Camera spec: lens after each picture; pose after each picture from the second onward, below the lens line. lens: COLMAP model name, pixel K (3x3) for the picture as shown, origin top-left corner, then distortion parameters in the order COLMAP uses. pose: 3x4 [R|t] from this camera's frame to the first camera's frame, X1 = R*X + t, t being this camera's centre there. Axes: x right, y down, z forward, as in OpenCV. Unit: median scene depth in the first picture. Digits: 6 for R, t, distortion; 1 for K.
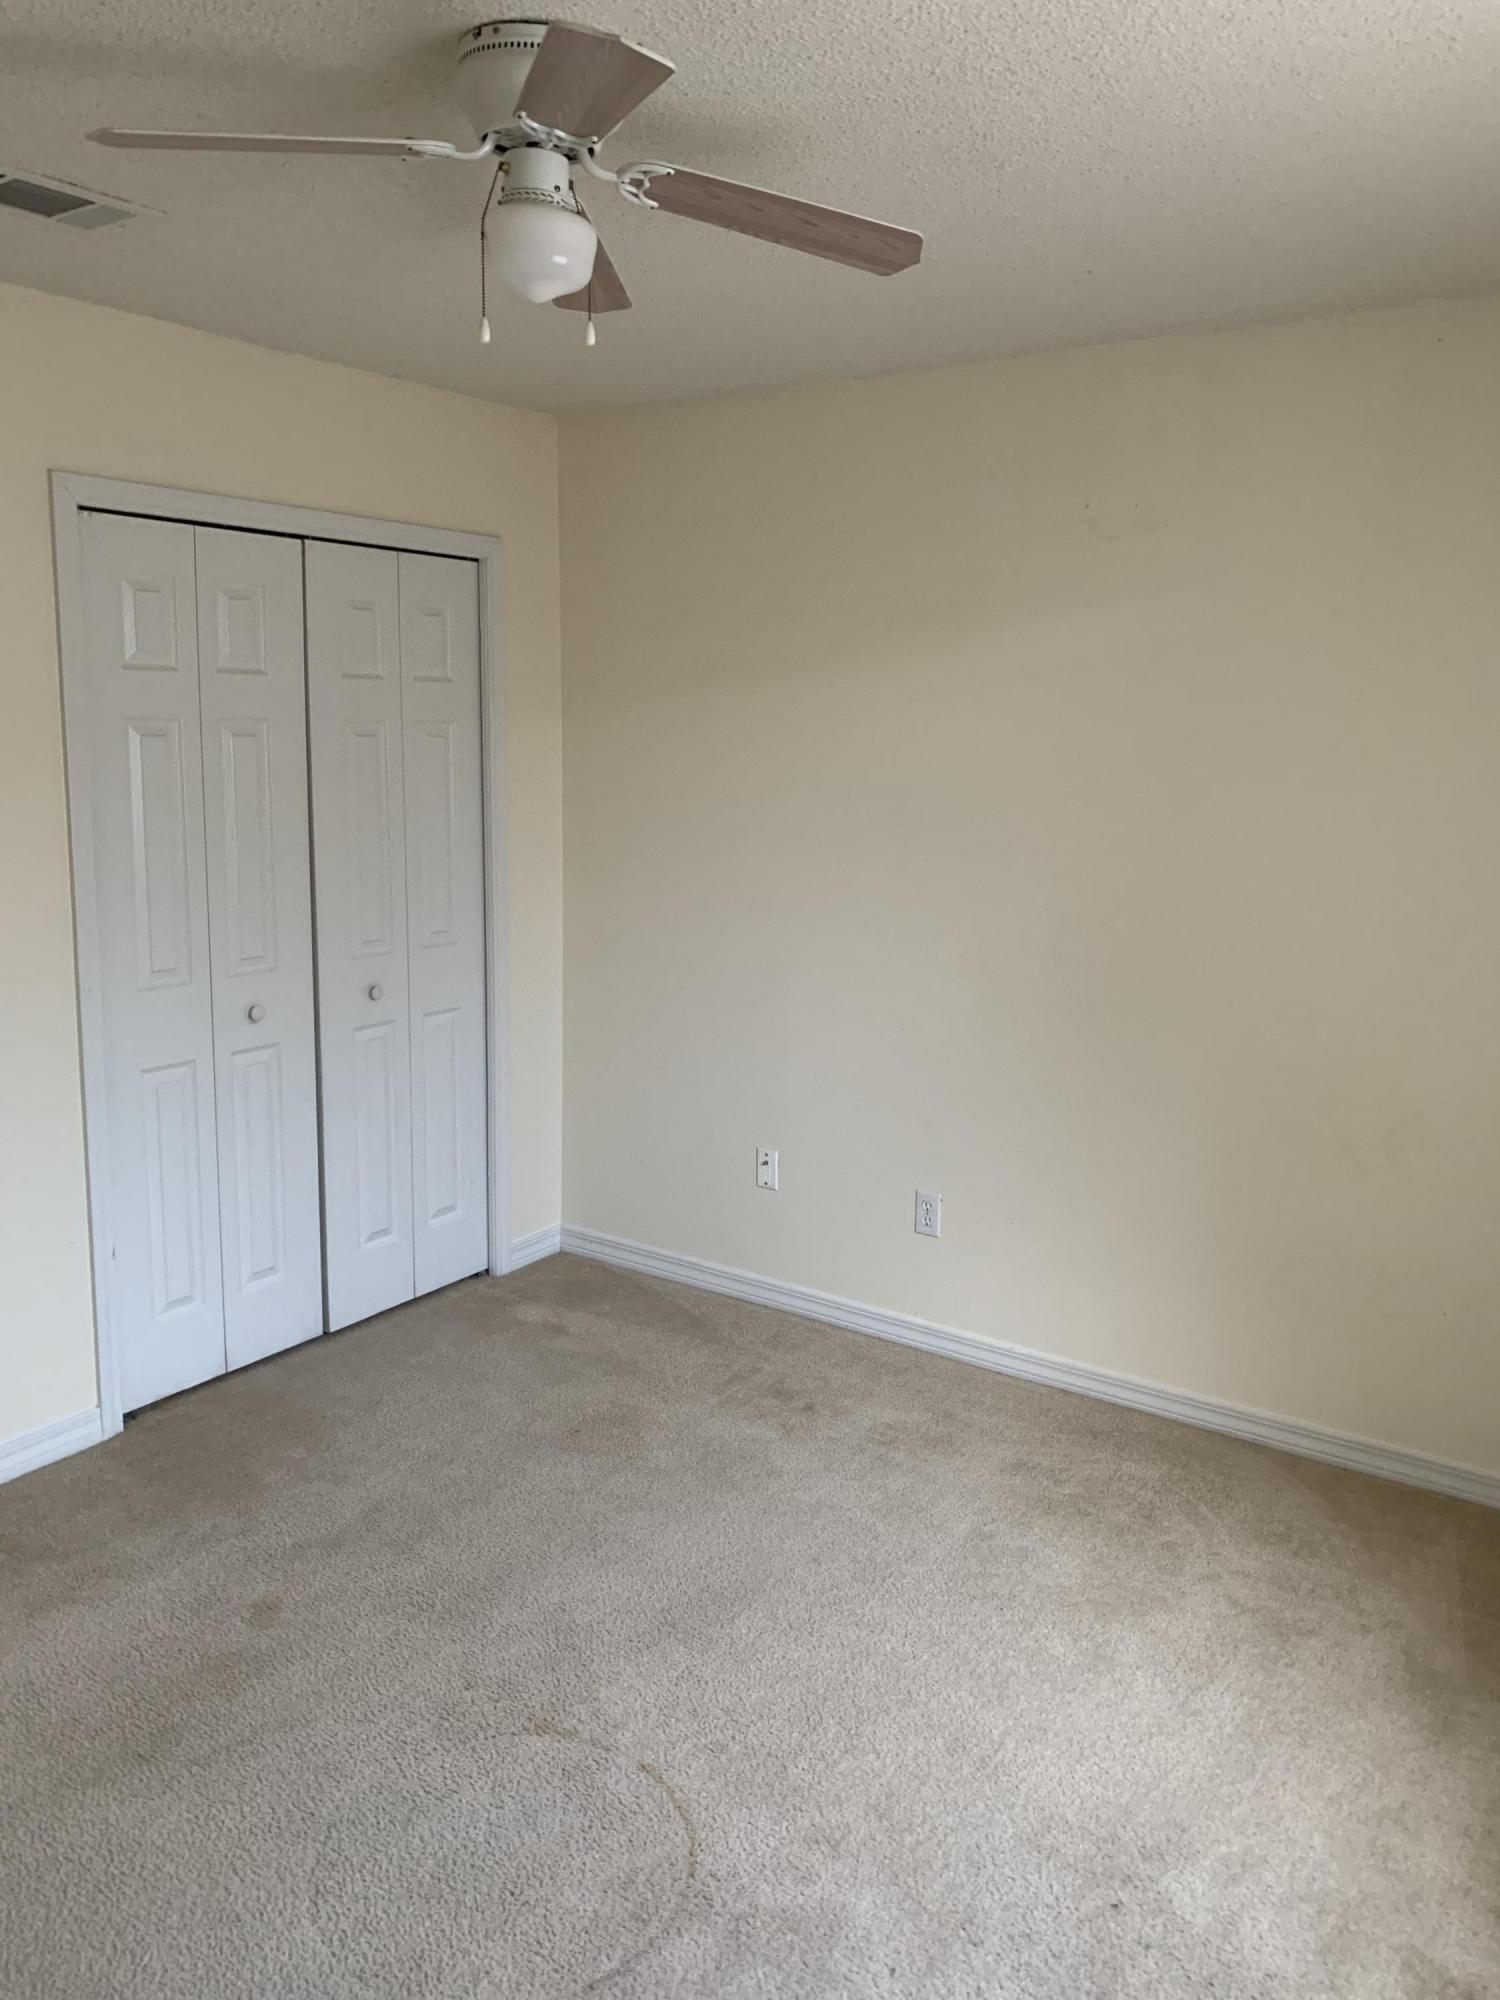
lens RADIAL K [[1539.6, 0, 754.9], [0, 1539.6, 1012.6], [0, 0, 1]] dist [0.054518, -0.043944]
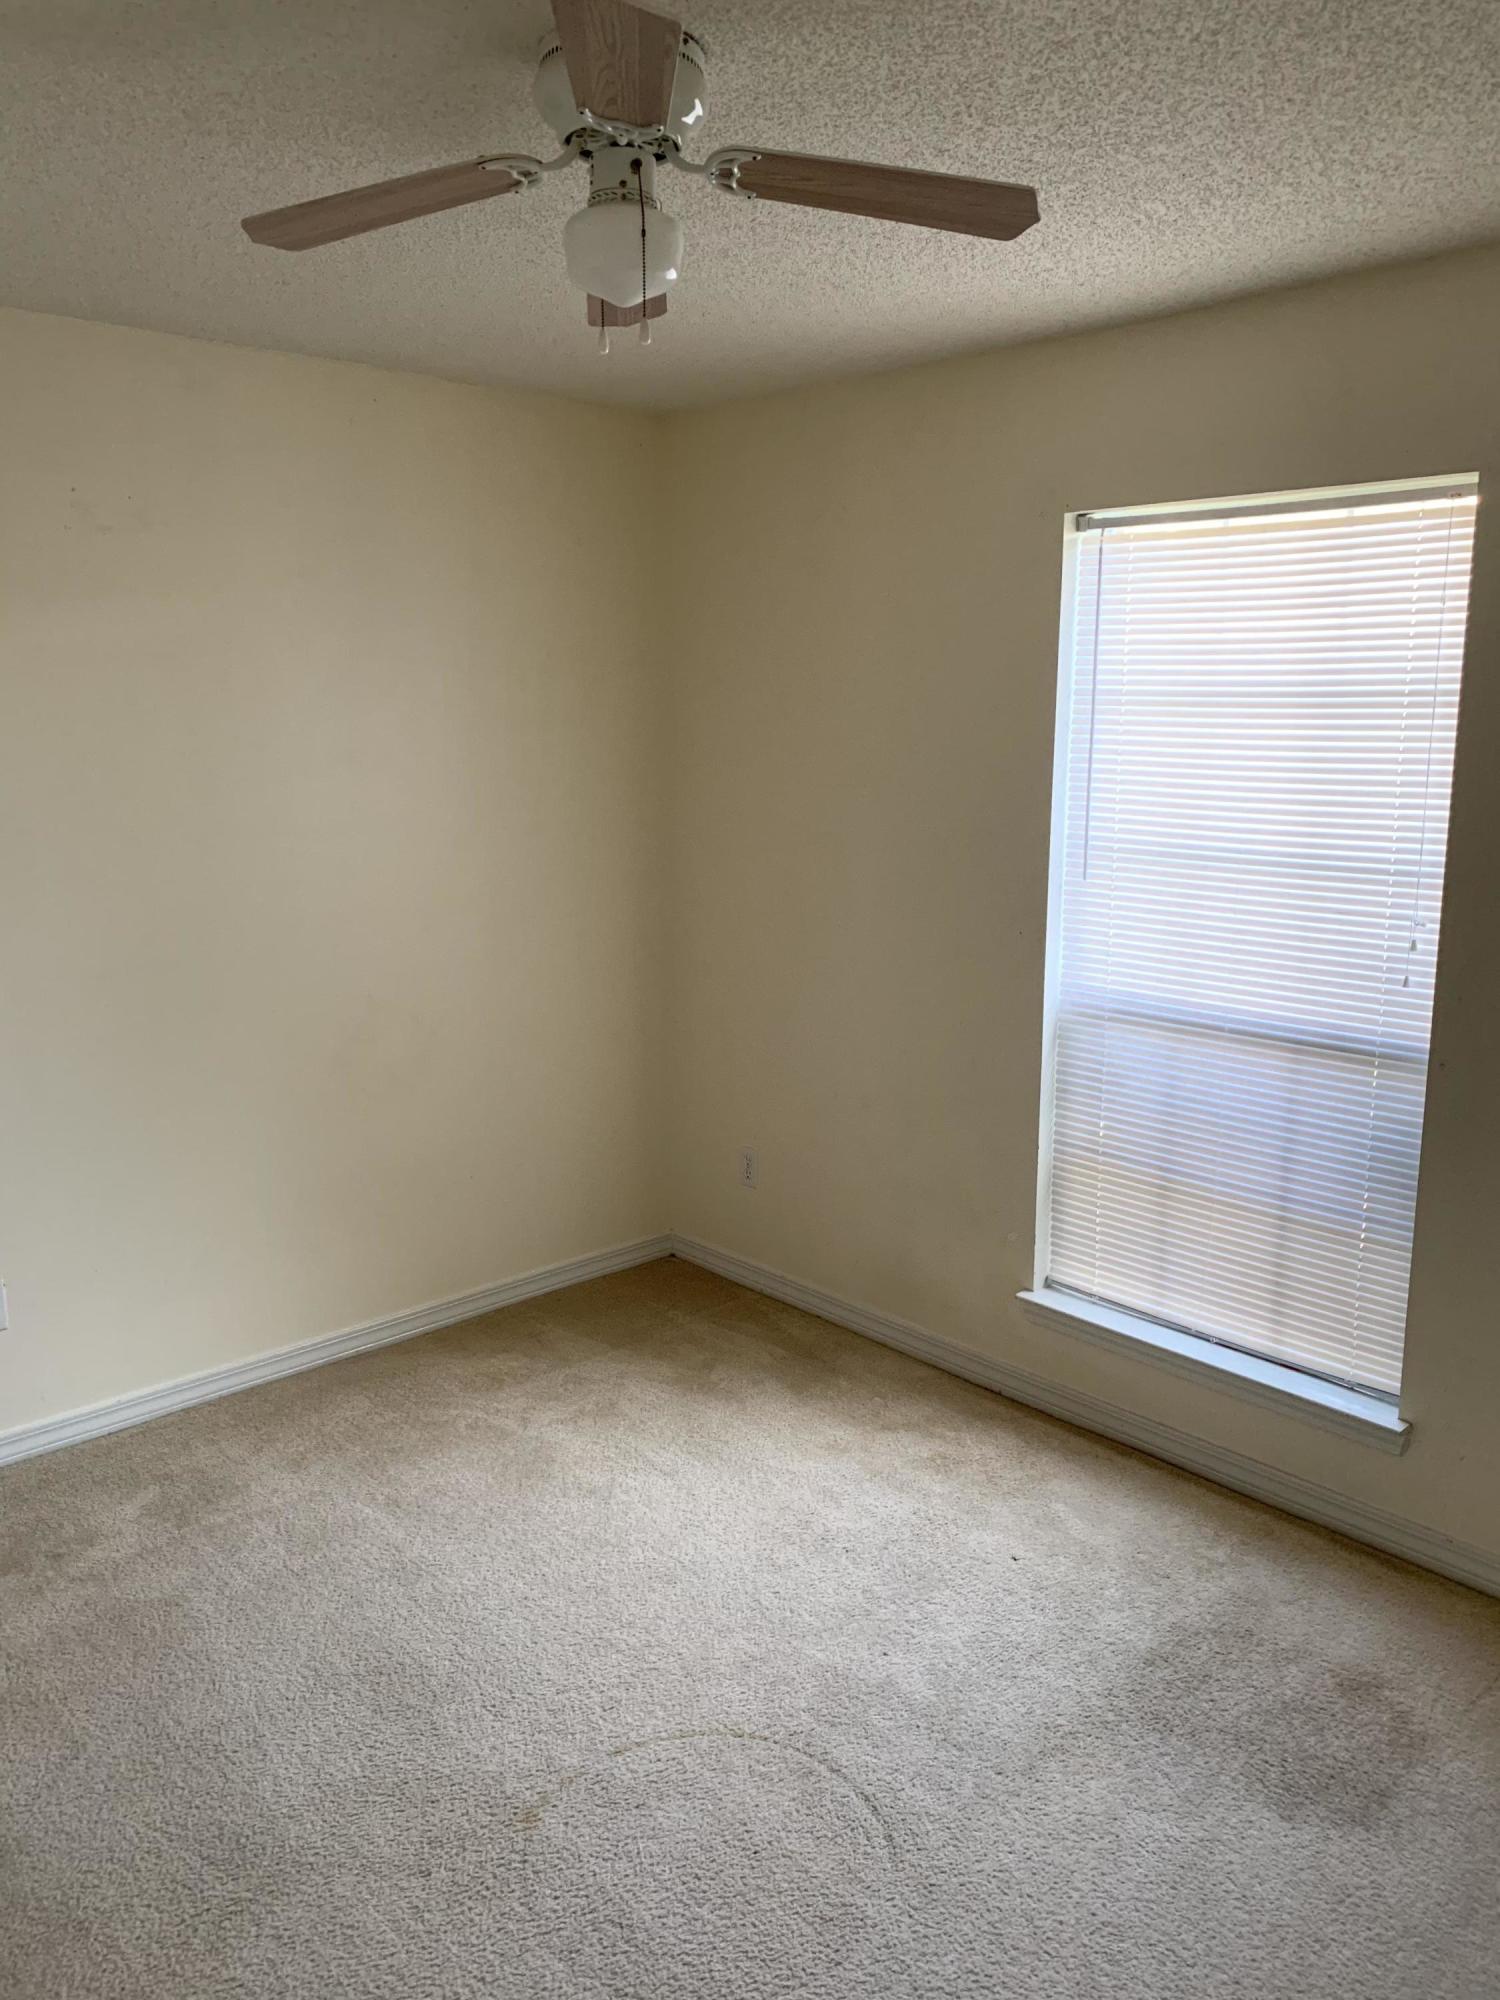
lens RADIAL K [[1539.6, 0, 757.0], [0, 1539.6, 986.0], [0, 0, 1]] dist [0.054518, -0.043944]
pose [[0.206962, -0.180105, 0.961628, -0.756720], [0.188398, 0.971850, 0.141472, -0.102030], [-0.960038, 0.151890, 0.235067, 0.483016]]
